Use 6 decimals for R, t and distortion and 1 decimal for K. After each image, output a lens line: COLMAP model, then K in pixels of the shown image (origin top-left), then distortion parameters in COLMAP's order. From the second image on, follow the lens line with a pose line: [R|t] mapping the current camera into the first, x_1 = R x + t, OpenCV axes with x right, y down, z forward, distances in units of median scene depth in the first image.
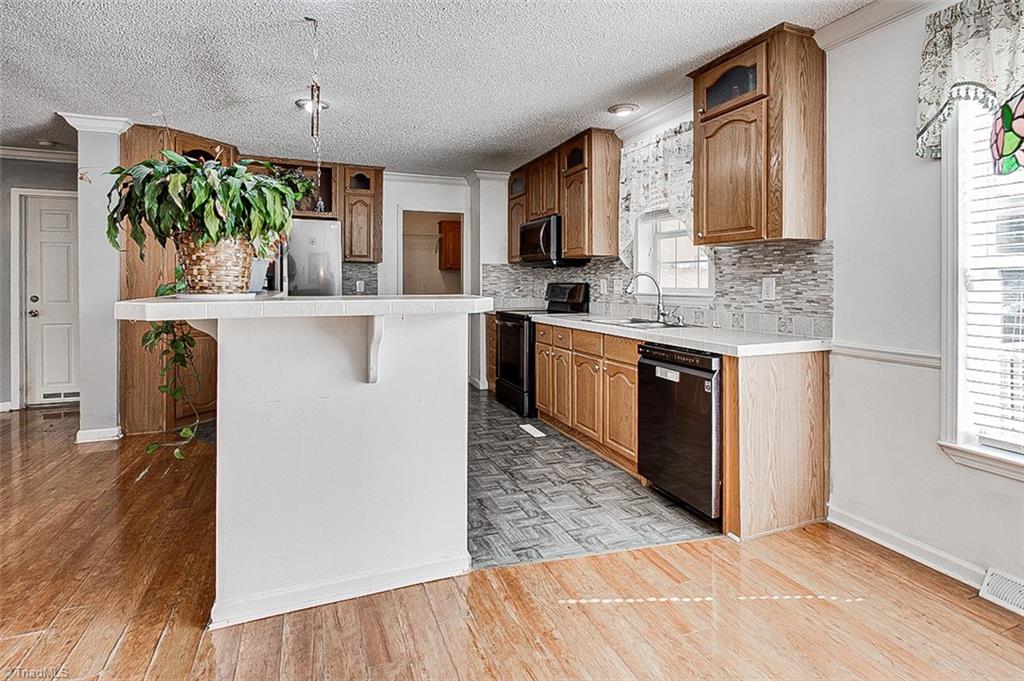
lens RADIAL K [[507.5, 0, 501.0], [0, 507.5, 282.0], [0, 0, 1]] dist [-0.000725, 0.000849]
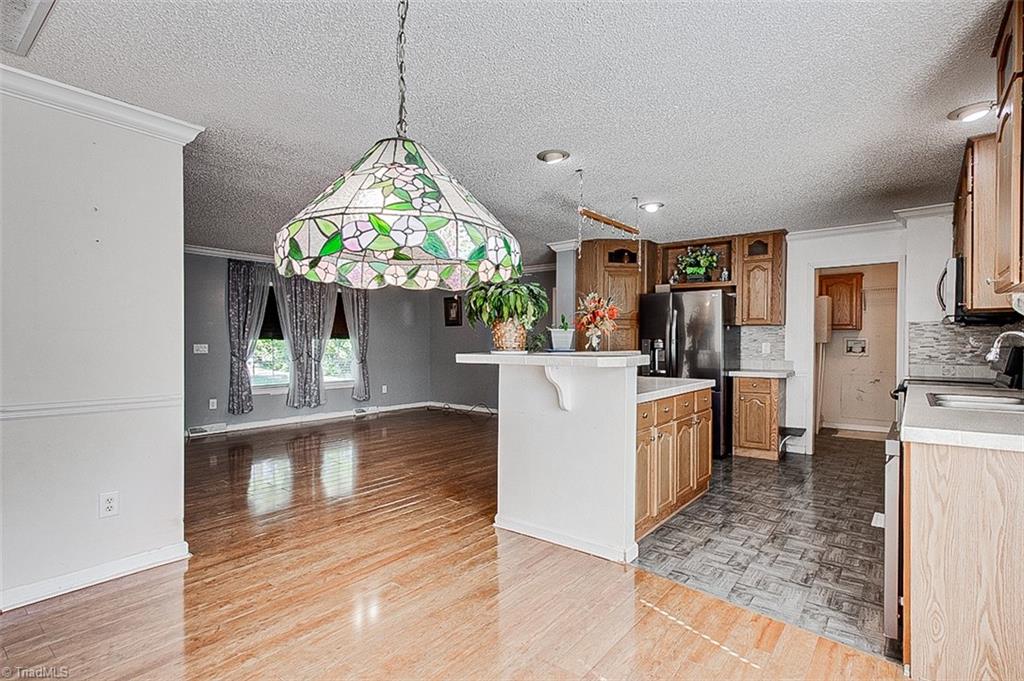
lens RADIAL K [[495.0, 0, 512.0], [0, 495.0, 340.5], [0, 0, 1]] dist [-0.000621, 0.000137]
pose [[0.524341, -0.004392, -0.851497, 0.676030], [0.001391, 0.999990, -0.004302, -0.005749], [0.851508, 0.001071, 0.524341, 0.061274]]
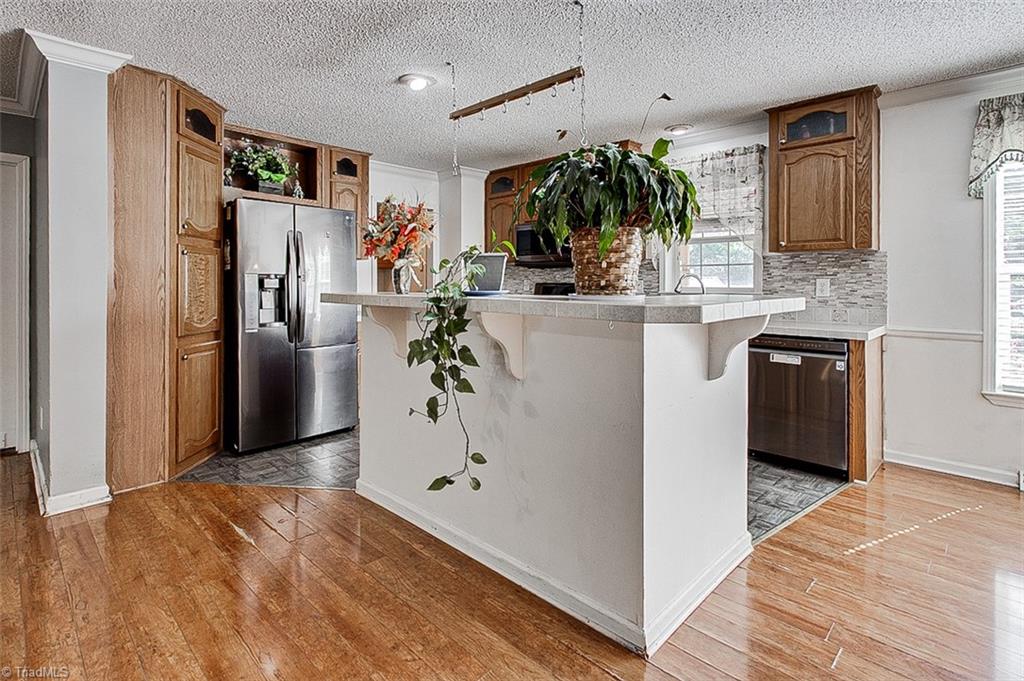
lens RADIAL K [[505.2, 0, 537.4], [0, 505.2, 280.3], [0, 0, 1]] dist [-0.000146, 0.000267]
pose [[0.914110, 0.002884, 0.405455, -0.687358], [-0.001522, 0.999992, -0.003682, 0.000659], [-0.405463, 0.002748, 0.914108, 0.143770]]
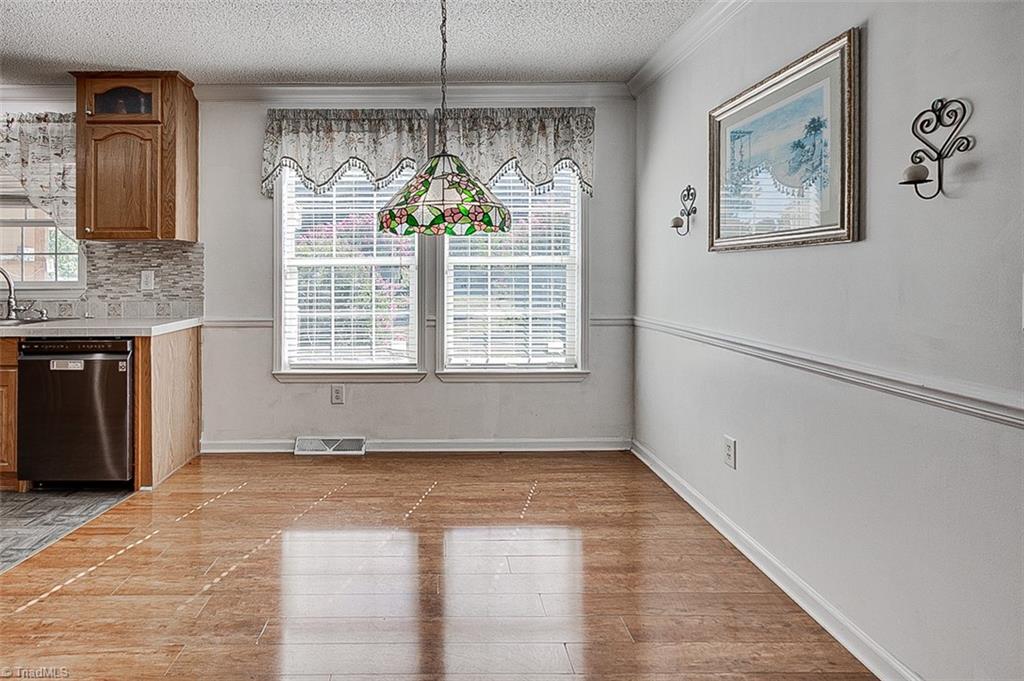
lens RADIAL K [[498.9, 0, 431.7], [0, 498.9, 268.6], [0, 0, 1]] dist [0.000841, 0.000699]
pose [[0.376669, 0.007054, 0.926321, -0.323862], [0.004982, 0.999941, -0.009640, 0.001255], [-0.926335, 0.008246, 0.376611, -0.055784]]
